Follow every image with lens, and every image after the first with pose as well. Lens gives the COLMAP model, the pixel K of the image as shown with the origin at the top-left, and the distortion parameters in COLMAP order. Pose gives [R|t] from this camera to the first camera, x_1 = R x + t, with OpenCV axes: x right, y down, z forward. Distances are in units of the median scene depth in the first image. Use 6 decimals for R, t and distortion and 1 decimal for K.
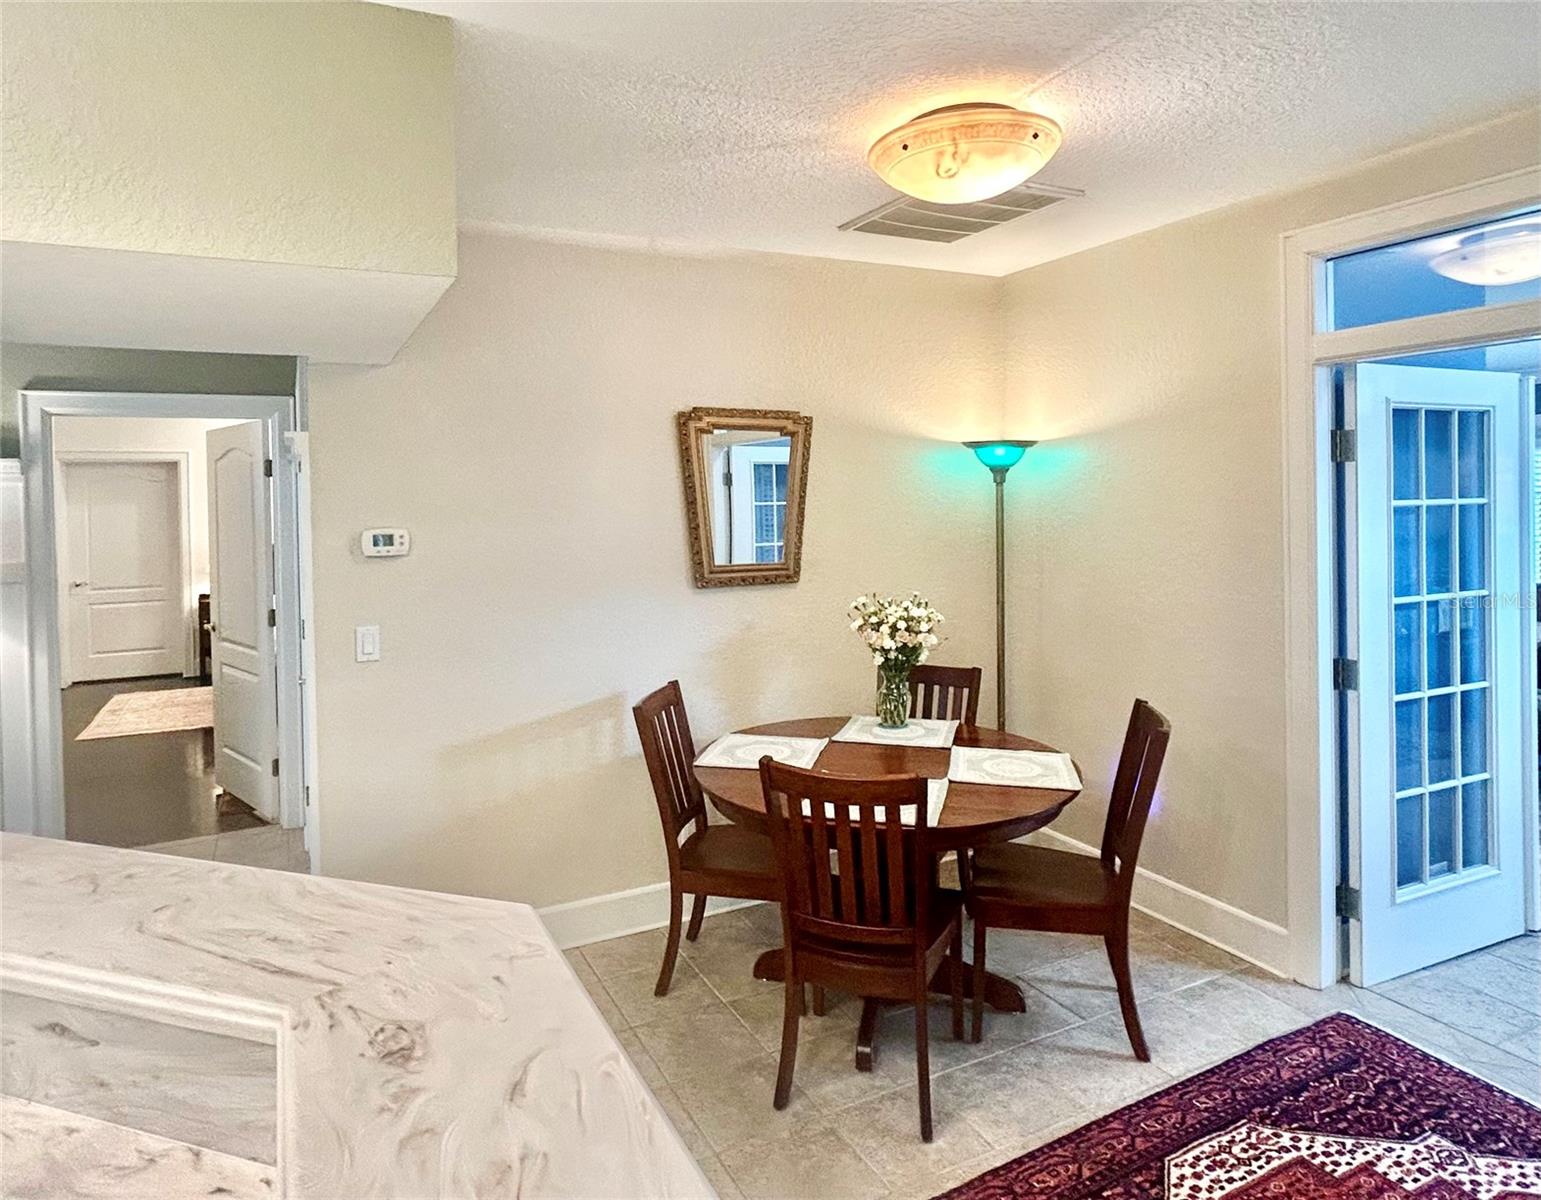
lens RADIAL K [[938.0, 0, 744.4], [0, 938.0, 507.2], [0, 0, 1]] dist [0.003216, 0.000992]
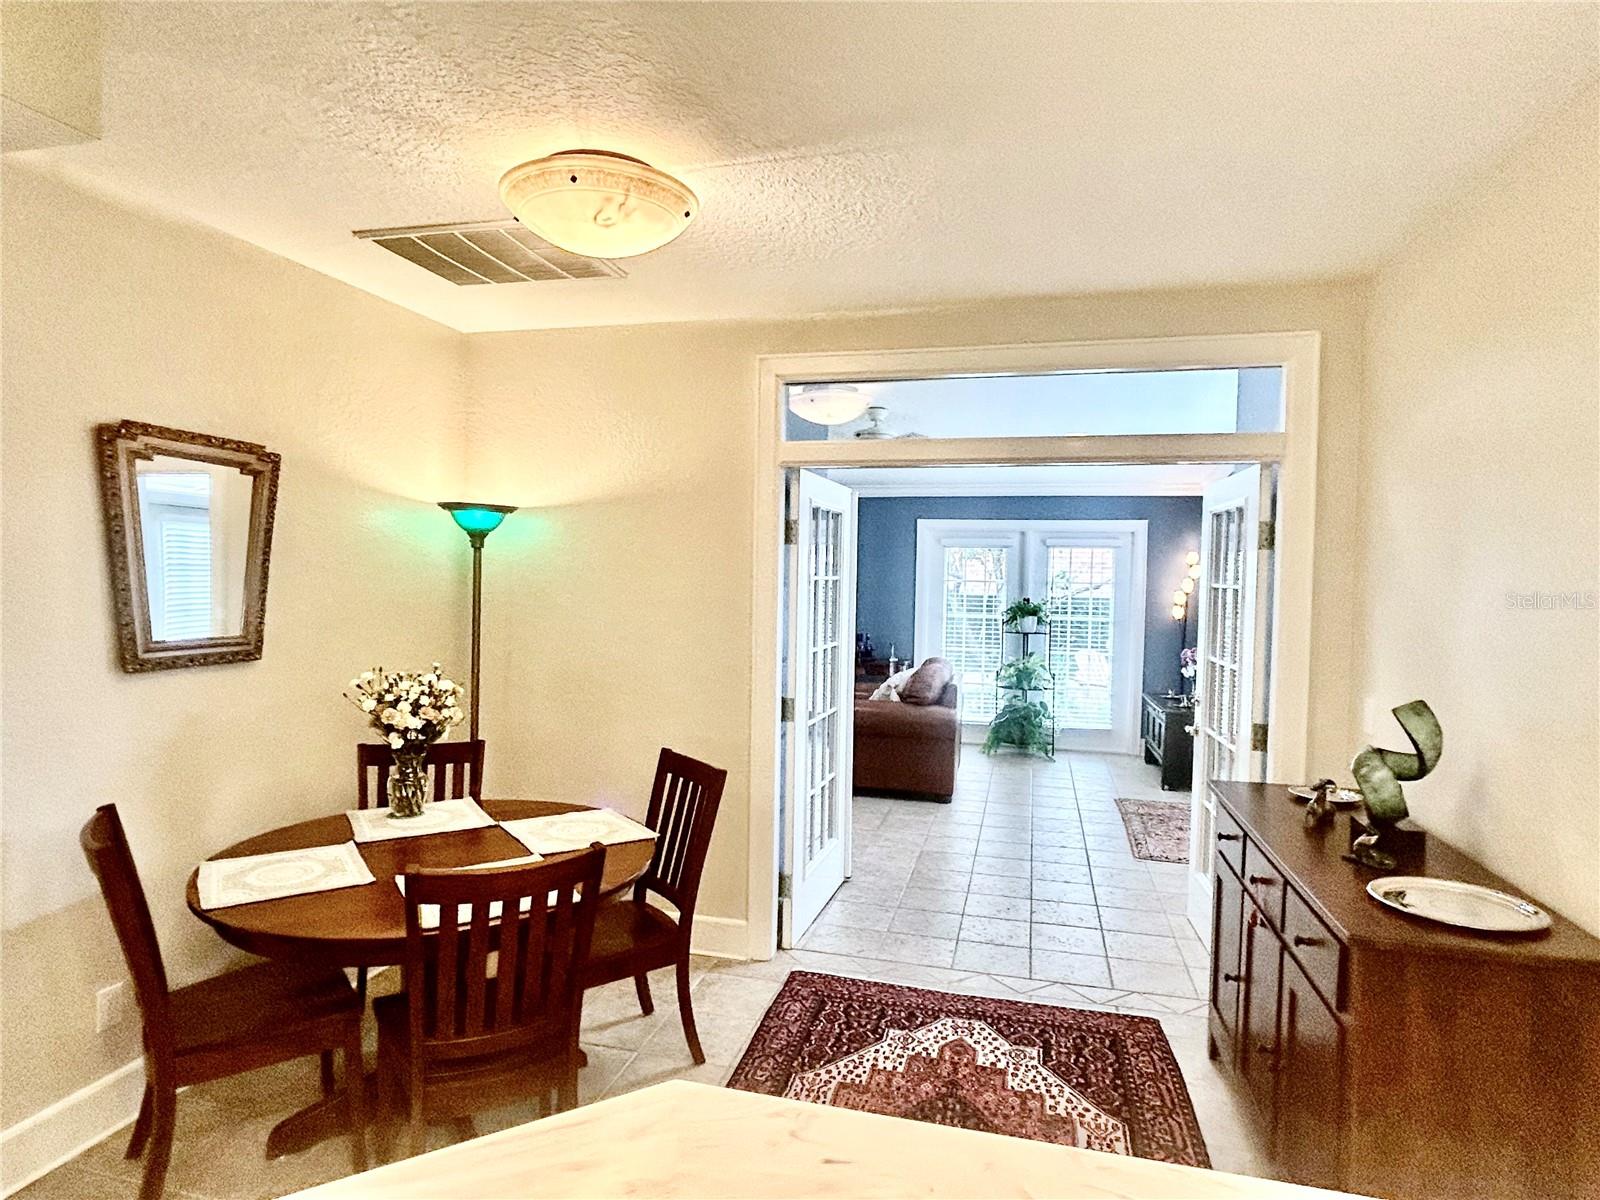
lens RADIAL K [[899.9, 0, 802.8], [0, 899.9, 603.3], [0, 0, 1]] dist [-0.002837, 0.000240]
pose [[0.650084, 0.003562, 0.759854, -0.271130], [-0.020951, 0.999693, 0.013238, 0.014777], [-0.759574, -0.024526, 0.649959, 0.182974]]
